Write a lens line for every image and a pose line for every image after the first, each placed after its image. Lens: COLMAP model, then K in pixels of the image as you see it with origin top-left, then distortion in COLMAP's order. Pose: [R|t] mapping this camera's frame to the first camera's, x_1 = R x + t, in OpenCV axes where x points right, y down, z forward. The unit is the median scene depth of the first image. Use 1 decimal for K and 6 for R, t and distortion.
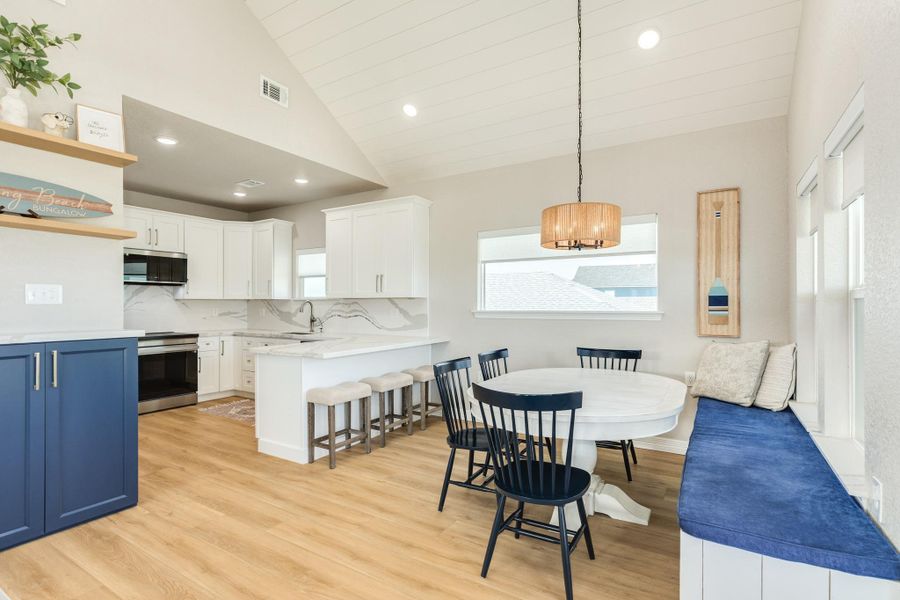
lens RADIAL K [[435.5, 0, 448.8], [0, 435.5, 303.6], [0, 0, 1]] dist [-0.003883, -0.000178]
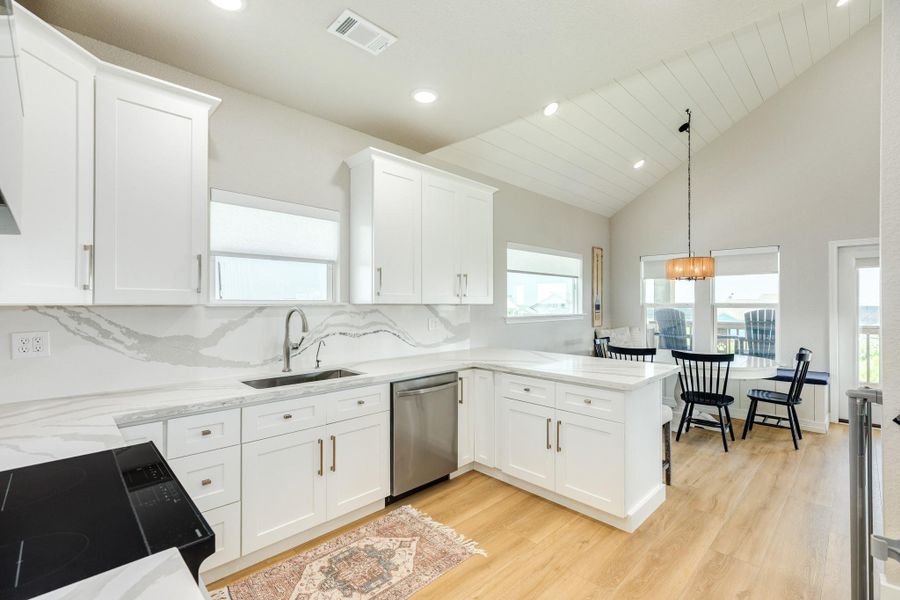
lens RADIAL K [[403.6, 0, 445.5], [0, 403.6, 302.3], [0, 0, 1]] dist [0.002382, -0.000348]
pose [[0.240975, 0.005651, 0.970515, -0.817519], [-0.000359, 0.999983, -0.005734, -0.011985], [-0.970531, 0.001034, 0.240973, 0.823769]]
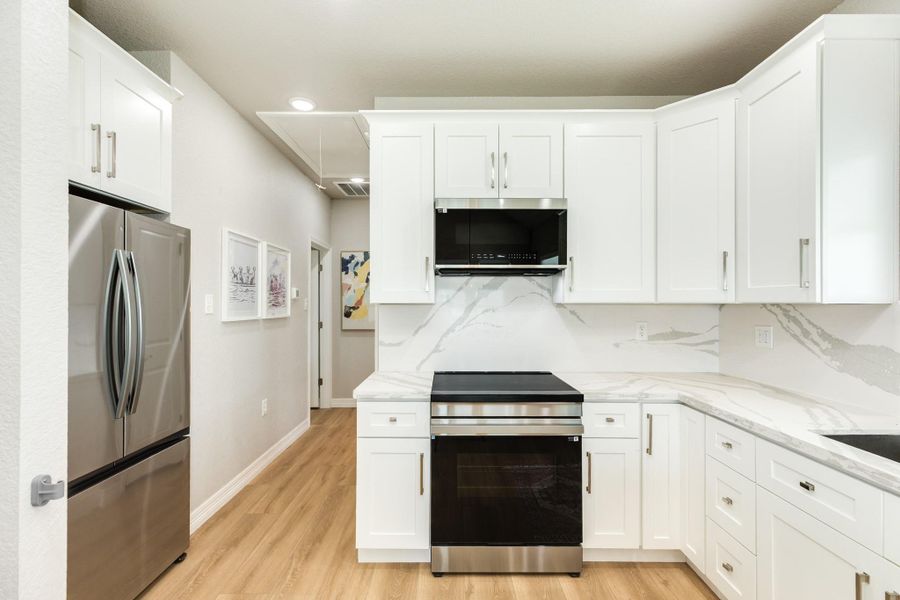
lens RADIAL K [[403.6, 0, 447.7], [0, 403.6, 303.5], [0, 0, 1]] dist [0.002382, -0.000348]
pose [[0.526213, -0.000424, -0.850352, -0.356516], [0.002389, 0.999997, 0.000981, -0.012433], [0.850349, -0.002548, 0.526213, 0.755993]]
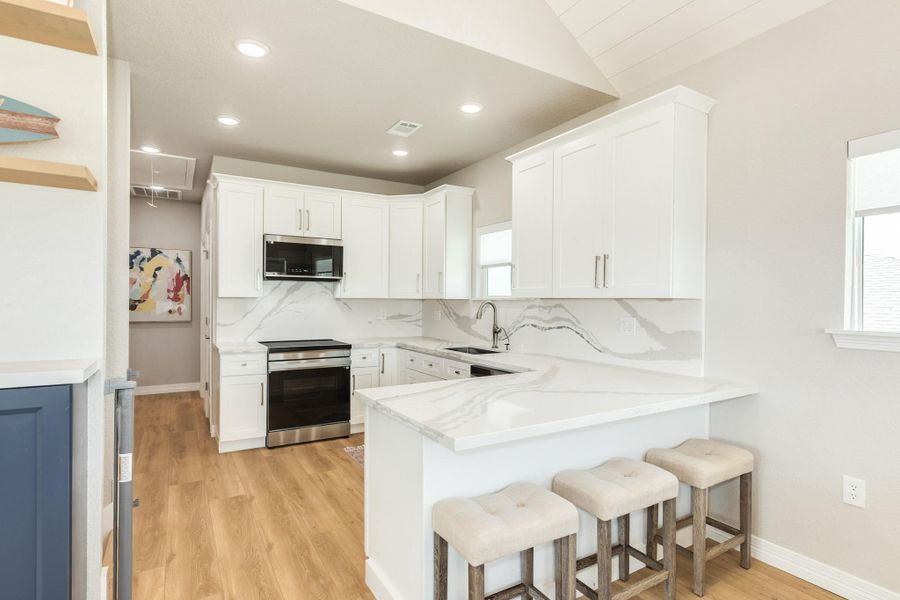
lens RADIAL K [[457.5, 0, 450.7], [0, 457.5, 304.4], [0, 0, 1]] dist [-0.004460, 0.000166]
pose [[0.889488, 0.010258, -0.456844, -0.063342], [-0.006666, 0.999933, 0.009473, -0.009369], [0.456910, -0.005380, 0.889497, 0.396735]]
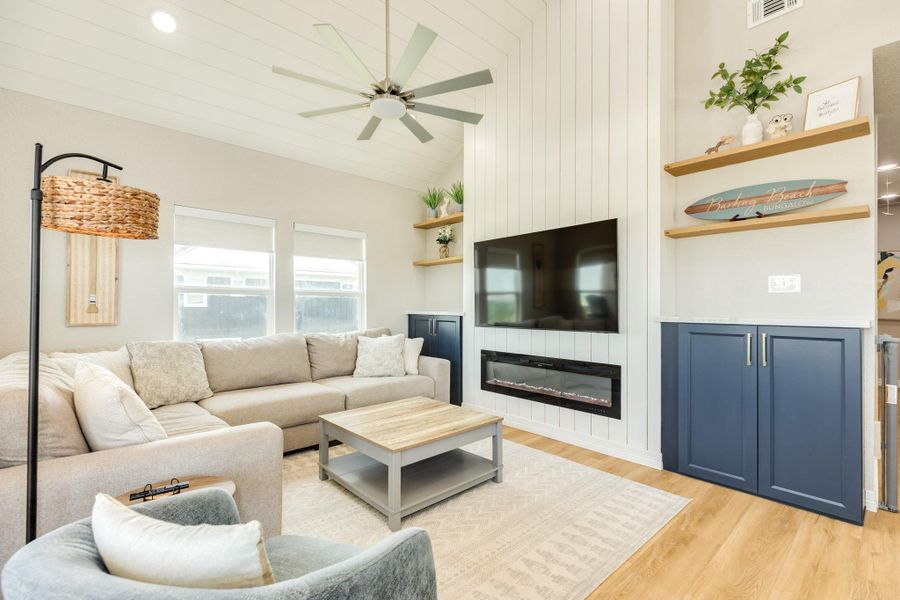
lens RADIAL K [[403.6, 0, 451.8], [0, 403.6, 304.5], [0, 0, 1]] dist [0.002382, -0.000348]
pose [[-0.273833, -0.007956, -0.961744, 0.141972], [0.000770, 0.999964, -0.008492, 0.019290], [0.961777, -0.003066, -0.273817, 0.236298]]
